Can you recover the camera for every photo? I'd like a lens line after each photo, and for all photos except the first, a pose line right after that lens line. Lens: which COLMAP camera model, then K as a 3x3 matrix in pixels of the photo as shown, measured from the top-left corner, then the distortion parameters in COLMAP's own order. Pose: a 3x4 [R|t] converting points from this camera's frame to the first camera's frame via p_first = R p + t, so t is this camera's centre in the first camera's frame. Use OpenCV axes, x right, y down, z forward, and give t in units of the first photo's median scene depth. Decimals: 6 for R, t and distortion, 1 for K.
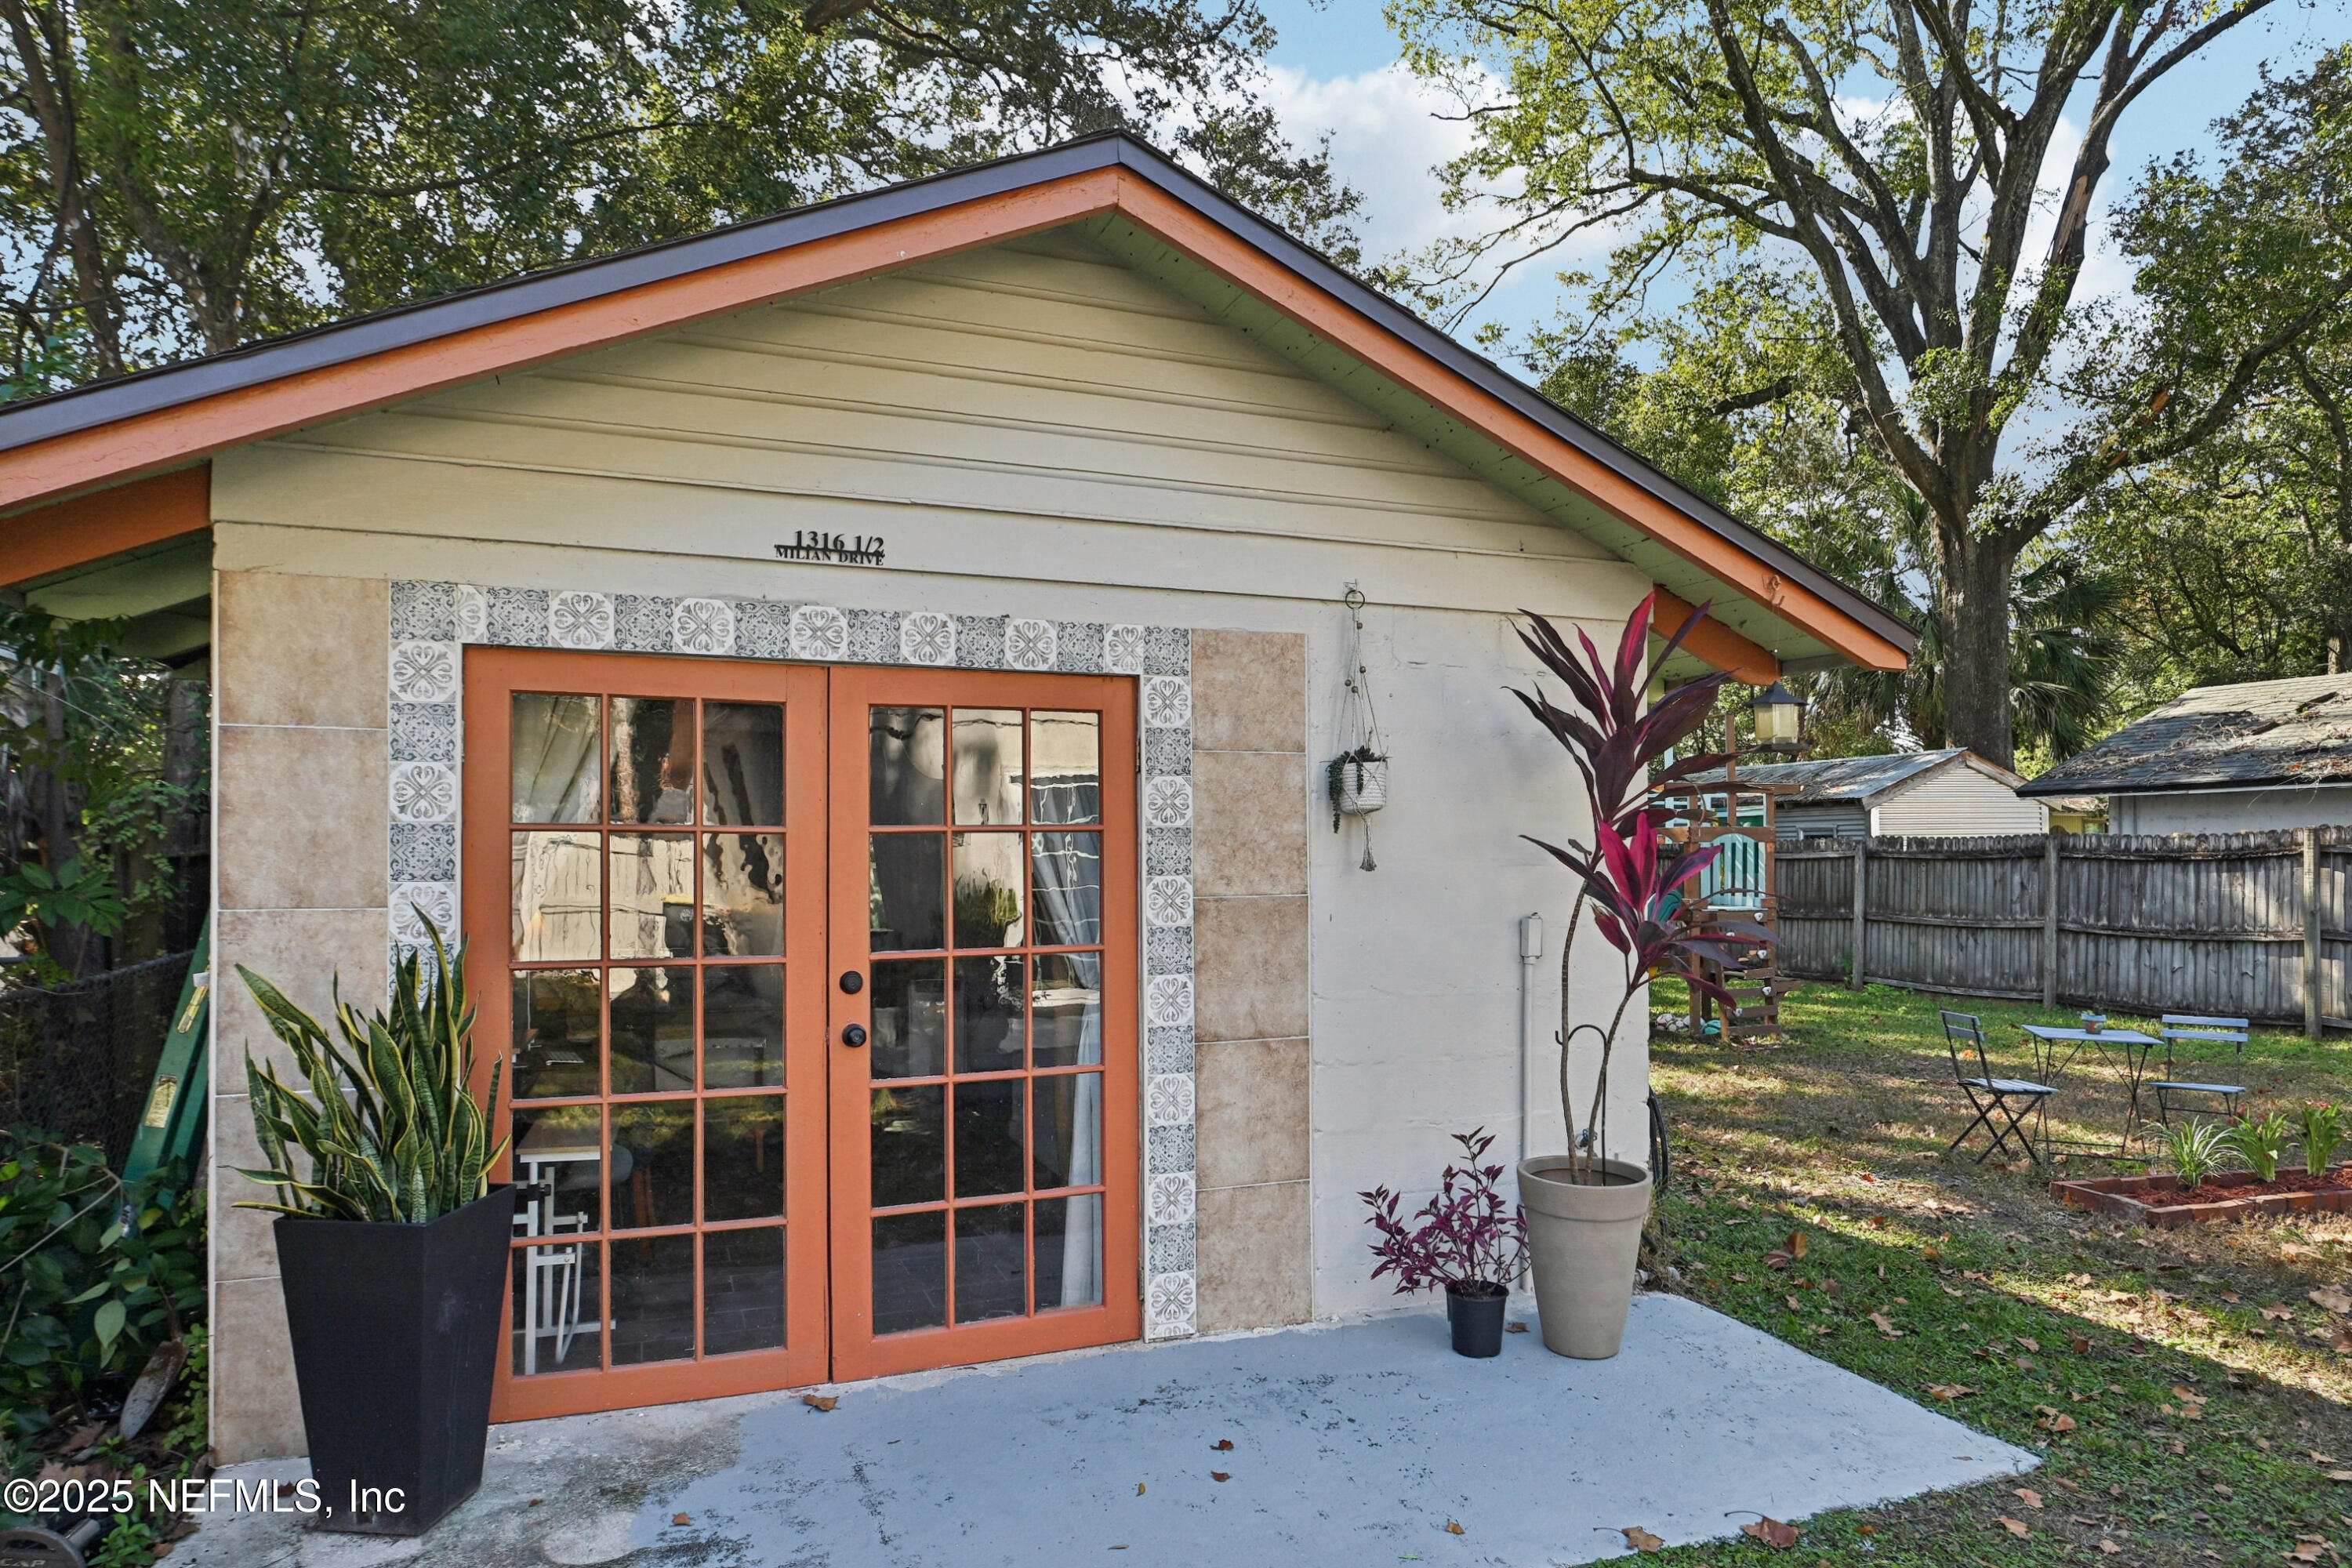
lens RADIAL K [[1453.0, 0, 1176.2], [0, 1453.0, 847.7], [0, 0, 1]] dist [-0.002471, -0.000475]
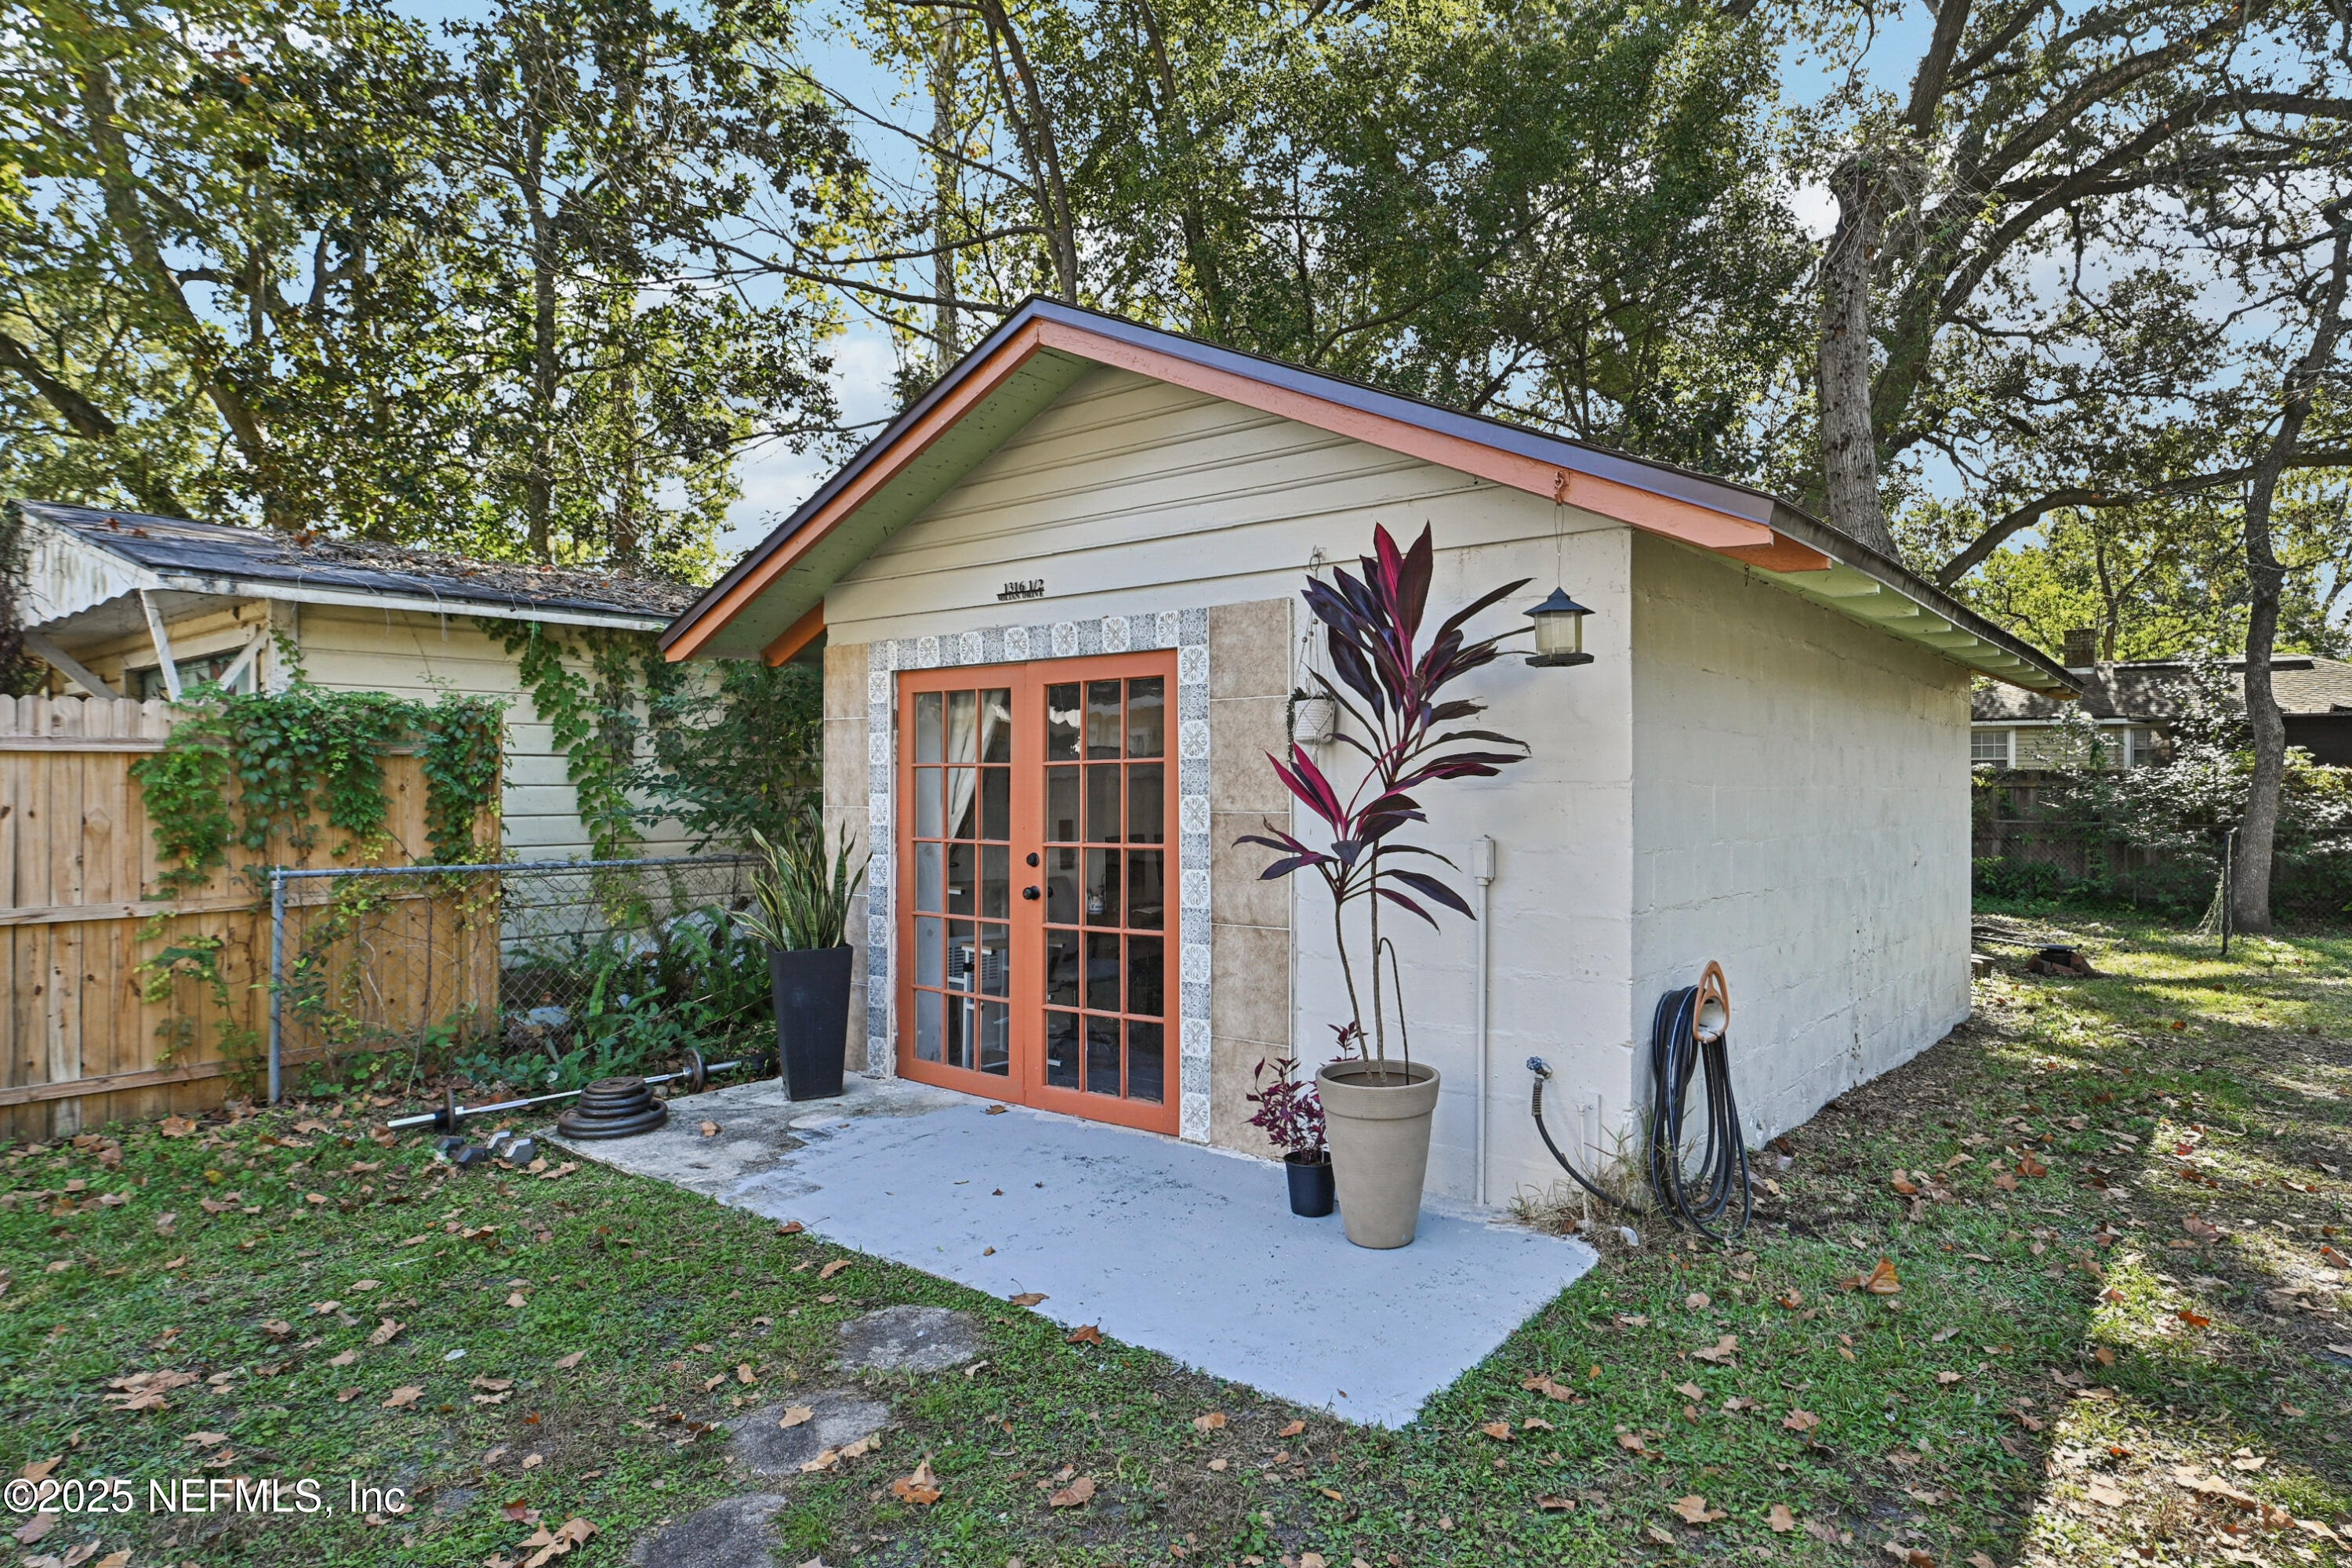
lens RADIAL K [[1343.0, 0, 1176.0], [0, 1343.0, 784.0], [0, 0, 1]] dist [-0.001225, 0.032809]
pose [[0.491494, 0.001538, -0.870880, 1.139935], [0.006446, 0.999965, 0.005404, 0.002317], [0.870857, -0.008270, 0.491466, 0.409424]]
